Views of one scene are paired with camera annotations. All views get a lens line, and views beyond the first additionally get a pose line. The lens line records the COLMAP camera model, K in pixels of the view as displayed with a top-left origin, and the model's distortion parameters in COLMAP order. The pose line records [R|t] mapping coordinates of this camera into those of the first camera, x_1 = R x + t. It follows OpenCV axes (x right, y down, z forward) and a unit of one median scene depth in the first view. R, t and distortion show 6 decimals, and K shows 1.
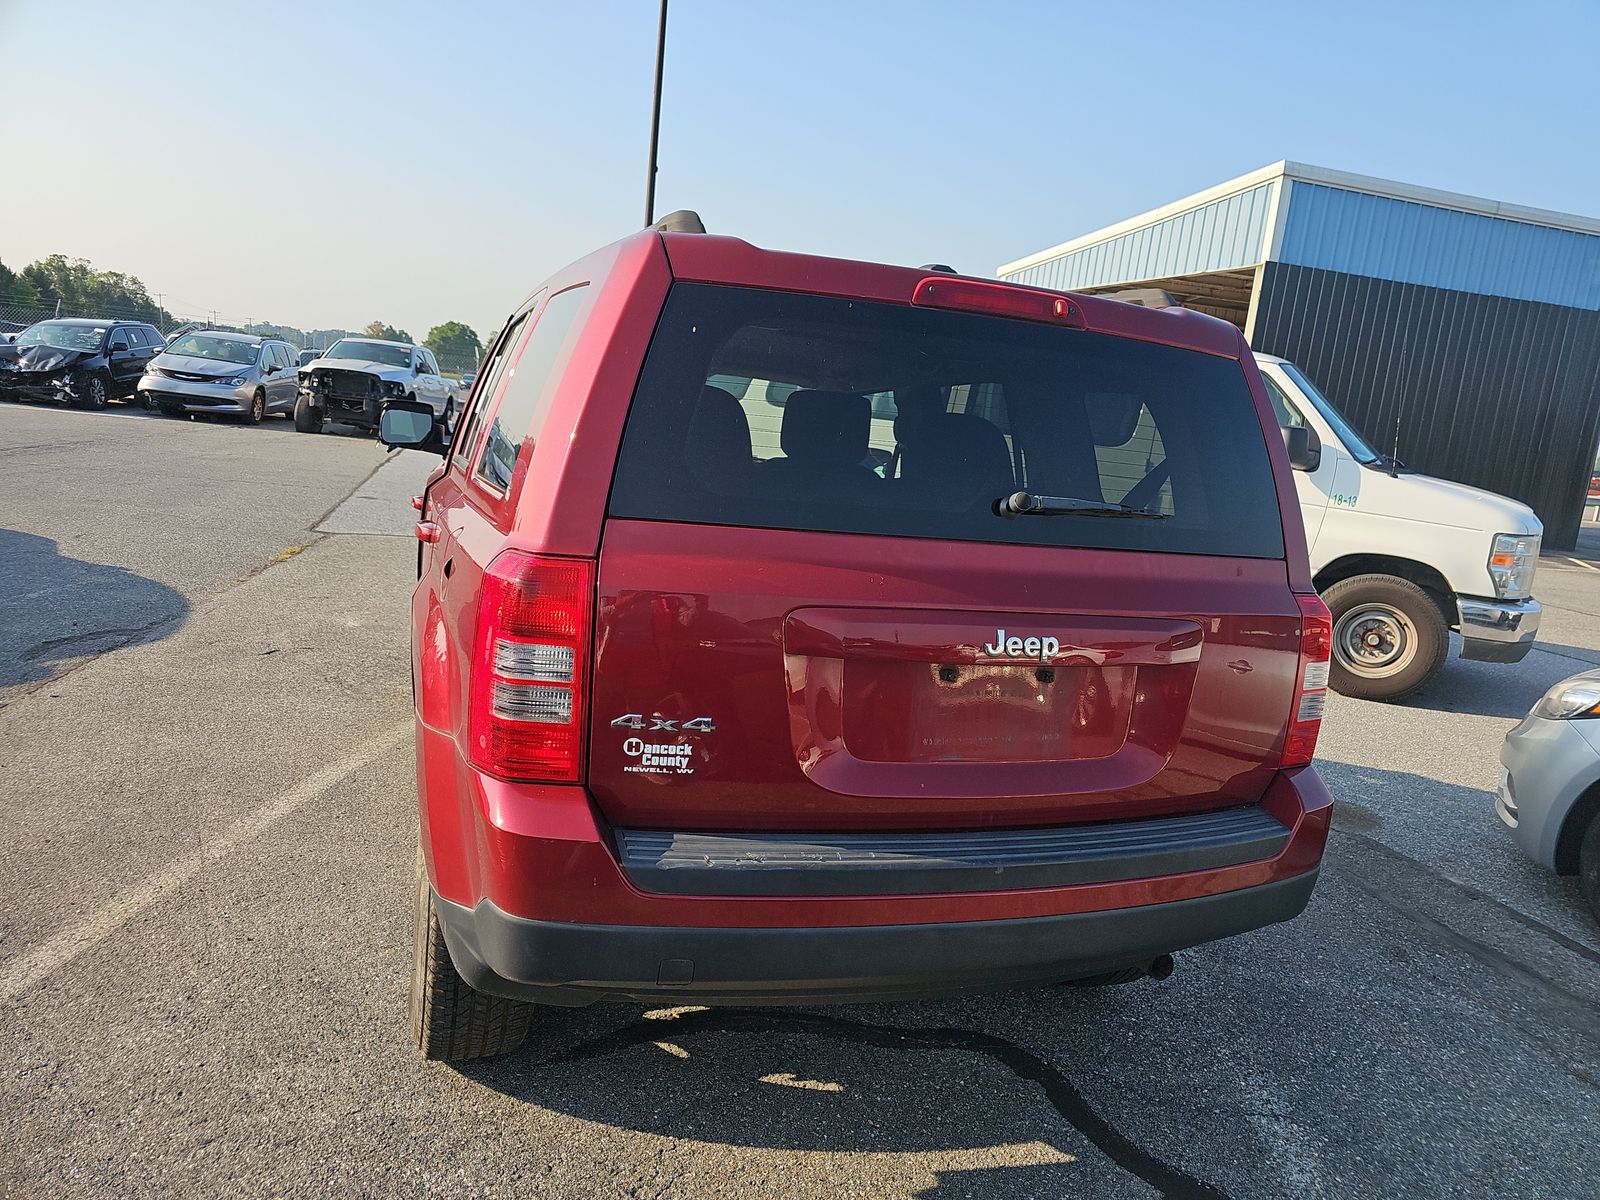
lens RADIAL K [[1101.5, 0, 812.7], [0, 1101.5, 567.4], [0, 0, 1]] dist [0.038405, -0.034267]
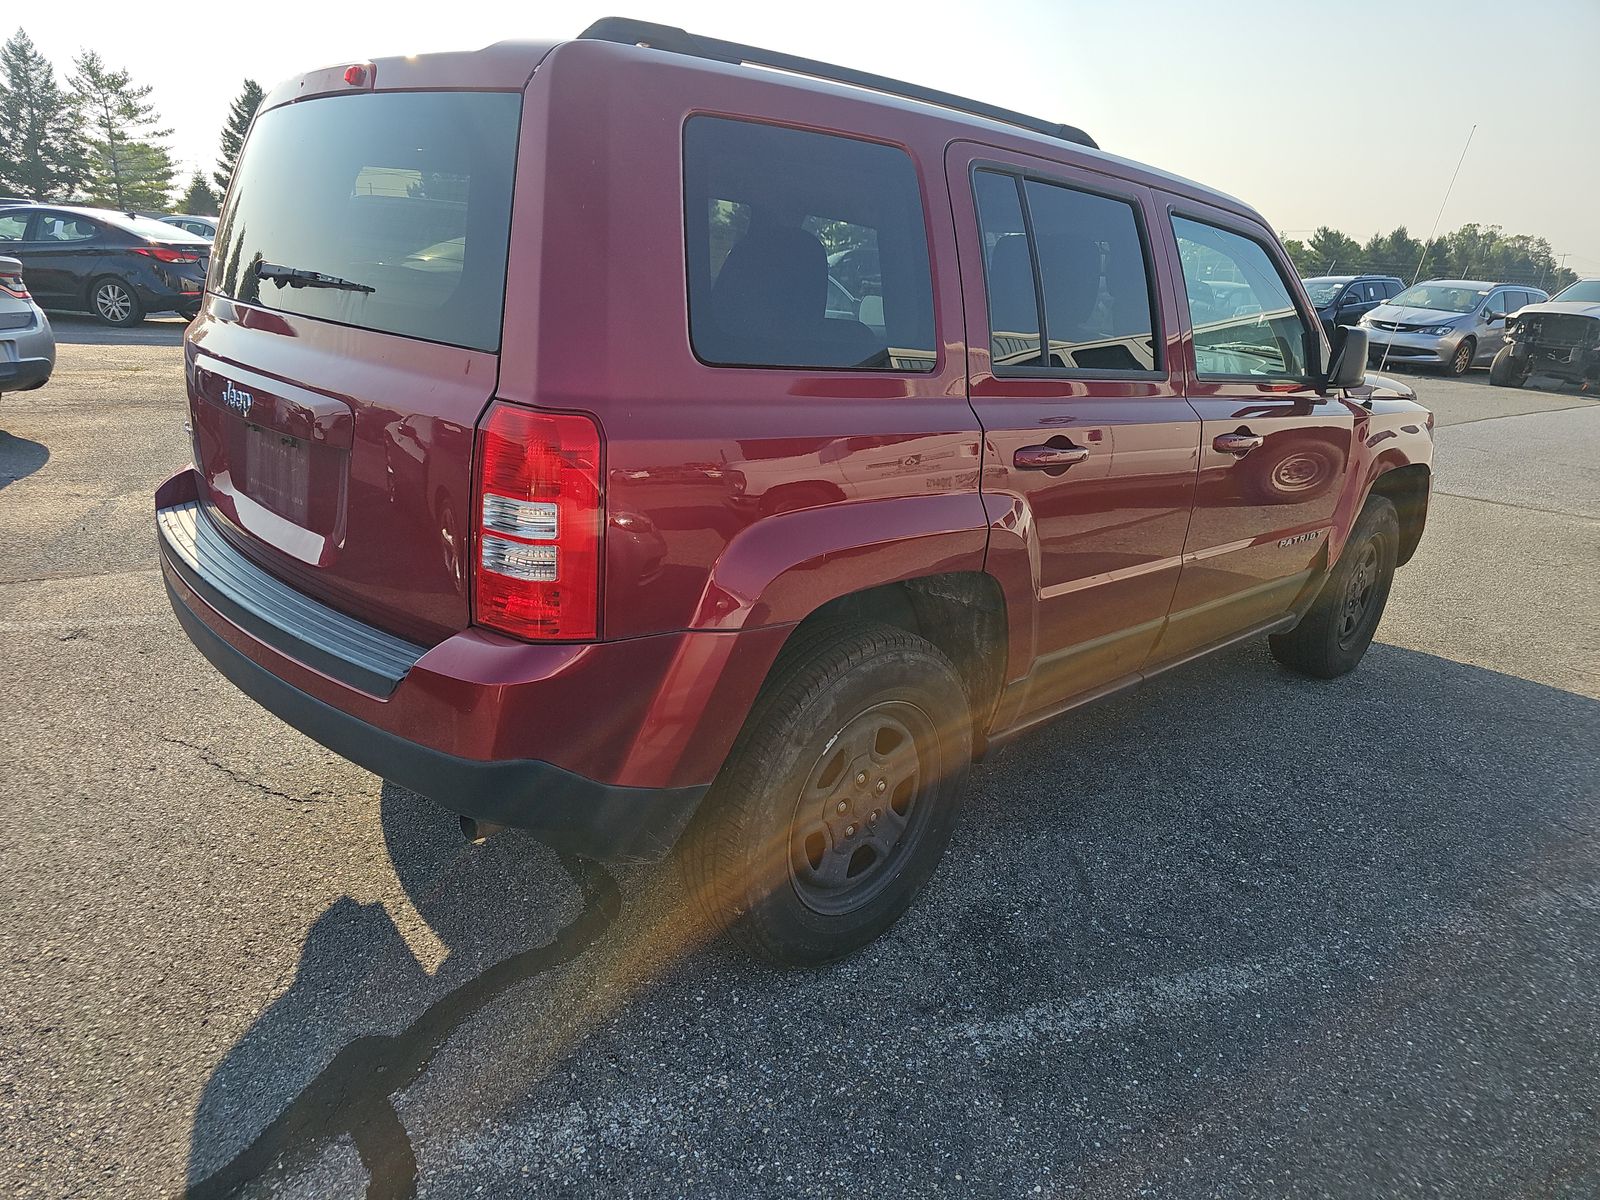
lens RADIAL K [[1101.5, 0, 804.6], [0, 1101.5, 592.3], [0, 0, 1]] dist [0.038405, -0.034267]
pose [[0.384557, 0.189318, -0.903479, 1.037495], [-0.152293, 0.978343, 0.140183, 0.012595], [0.910452, 0.083685, 0.405061, 0.768219]]
